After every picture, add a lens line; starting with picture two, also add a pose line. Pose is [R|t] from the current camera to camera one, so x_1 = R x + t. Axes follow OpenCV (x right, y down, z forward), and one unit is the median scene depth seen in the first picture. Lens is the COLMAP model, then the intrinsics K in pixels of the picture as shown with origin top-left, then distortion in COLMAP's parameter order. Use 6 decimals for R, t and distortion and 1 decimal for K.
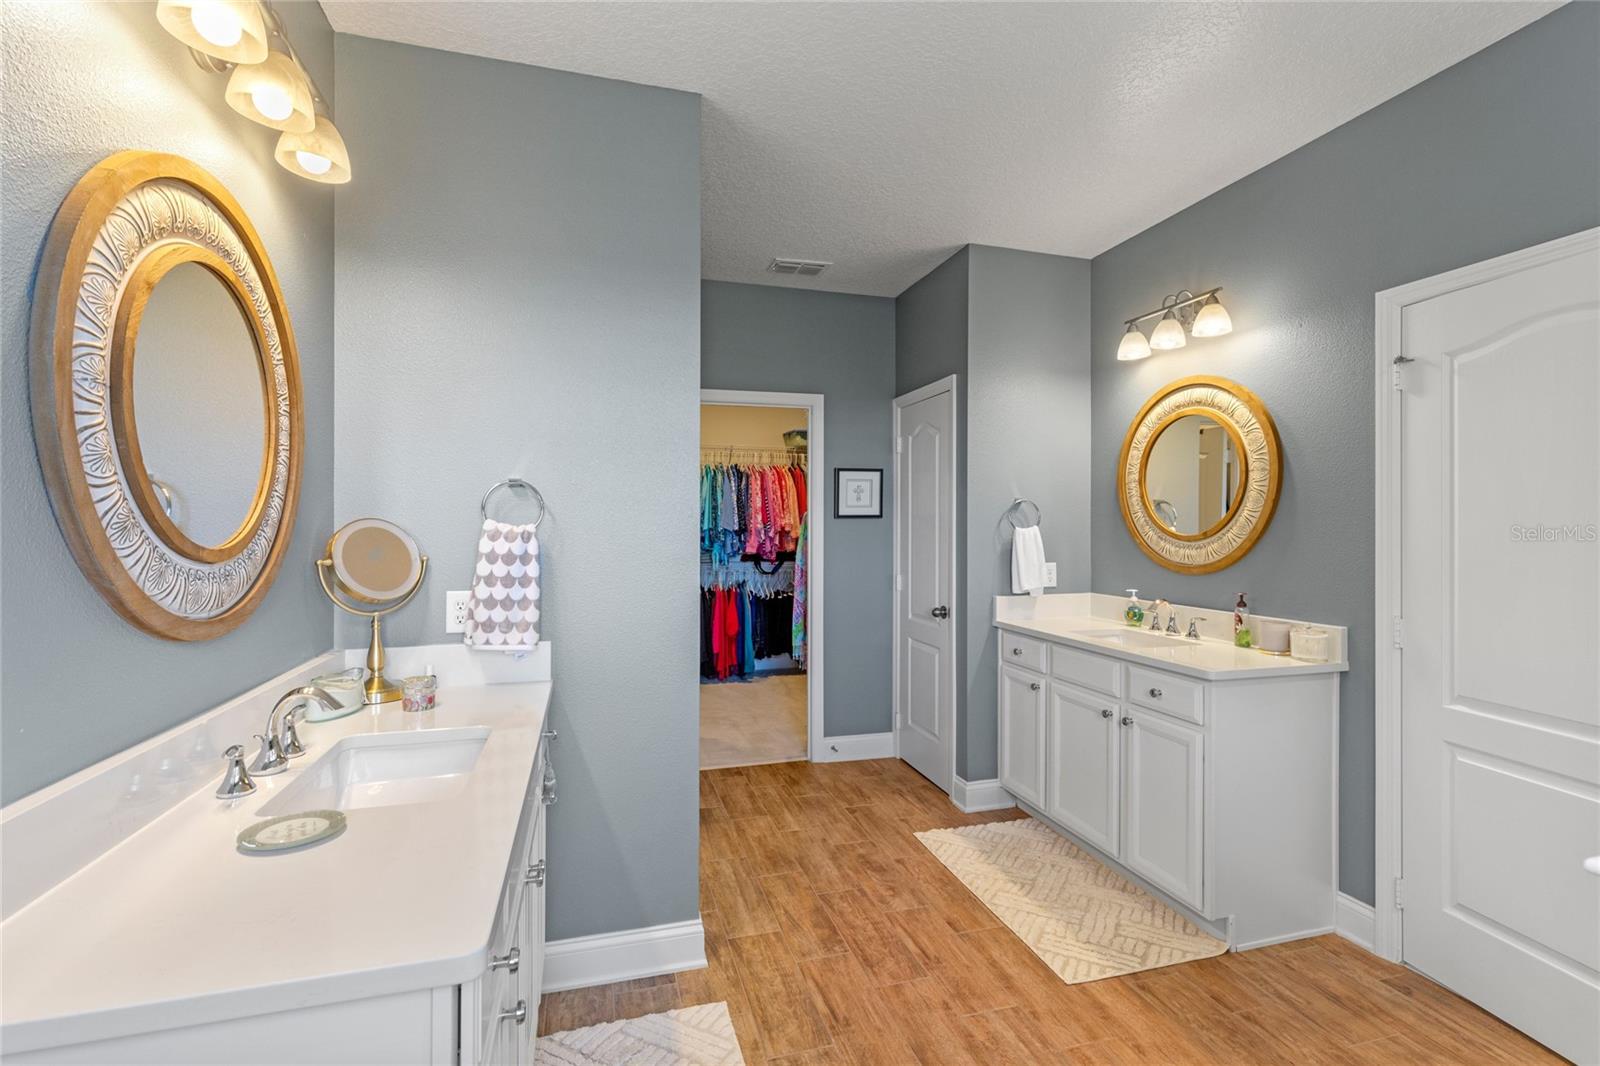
lens RADIAL K [[714.6, 0, 802.9], [0, 714.6, 528.2], [0, 0, 1]] dist [0.009807, -0.001085]
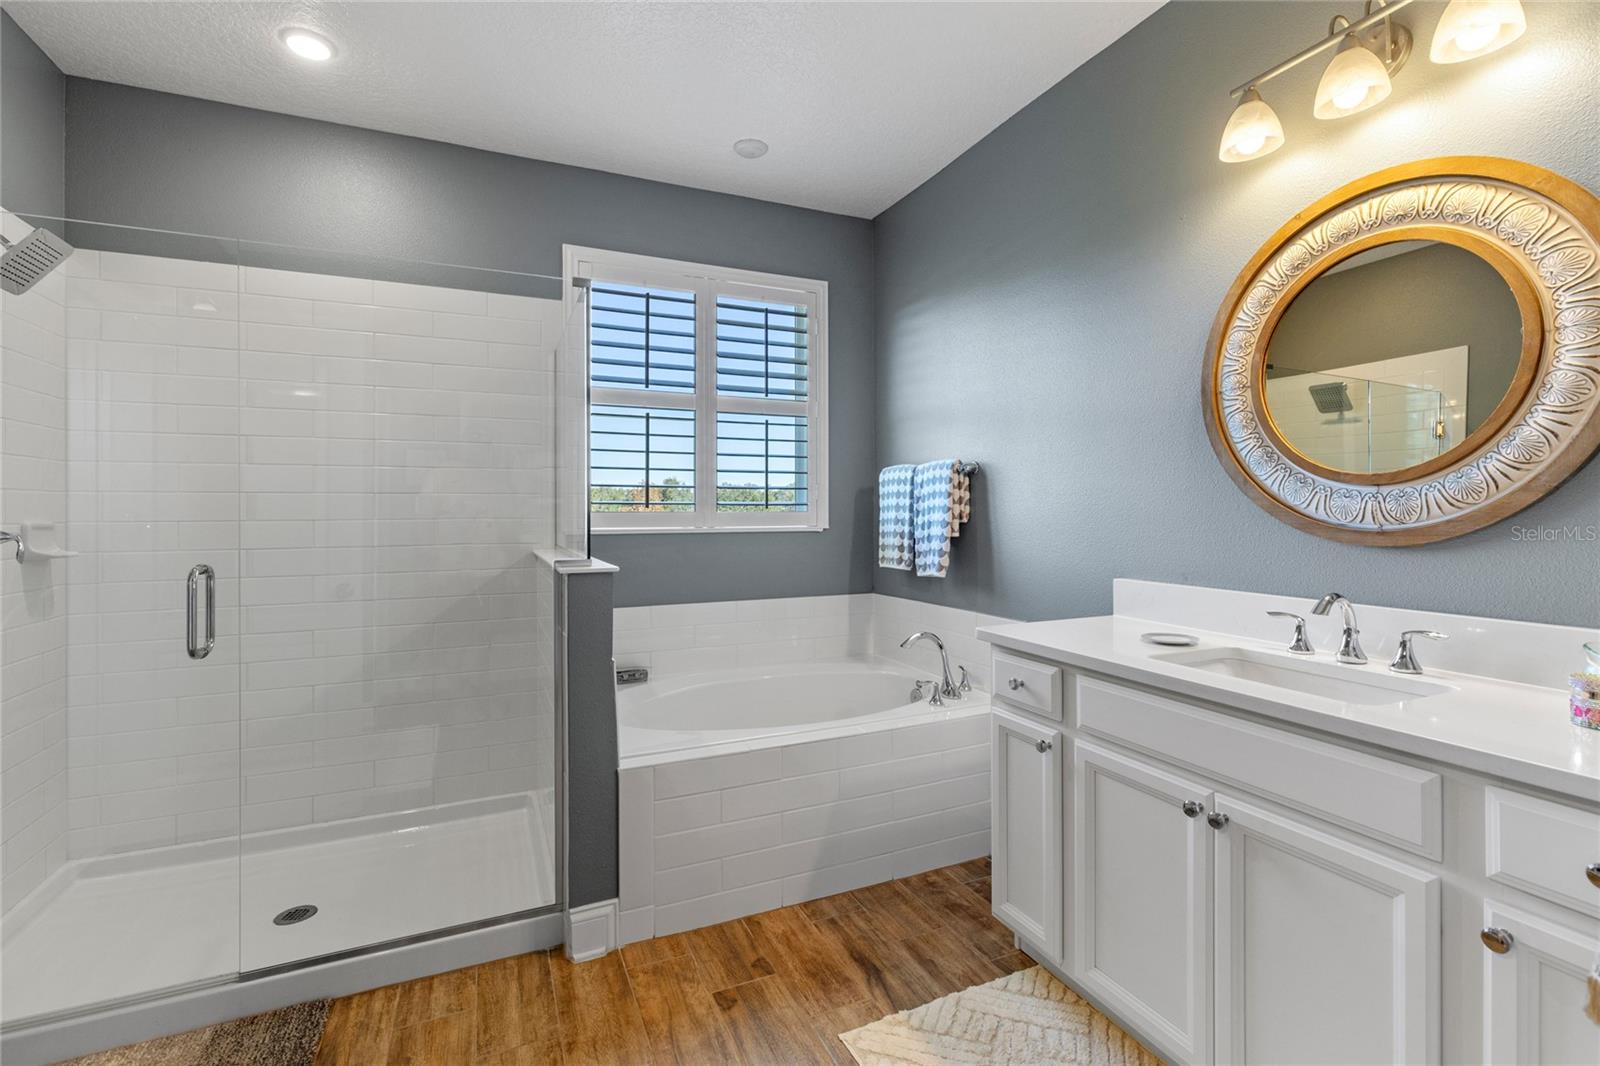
lens RADIAL K [[714.6, 0, 797.4], [0, 714.6, 534.5], [0, 0, 1]] dist [0.009807, -0.001085]
pose [[0.983909, -0.009866, 0.178400, 0.024684], [0.009402, 0.999950, 0.003443, 0.049054], [-0.178425, -0.001710, 0.983952, 0.562374]]
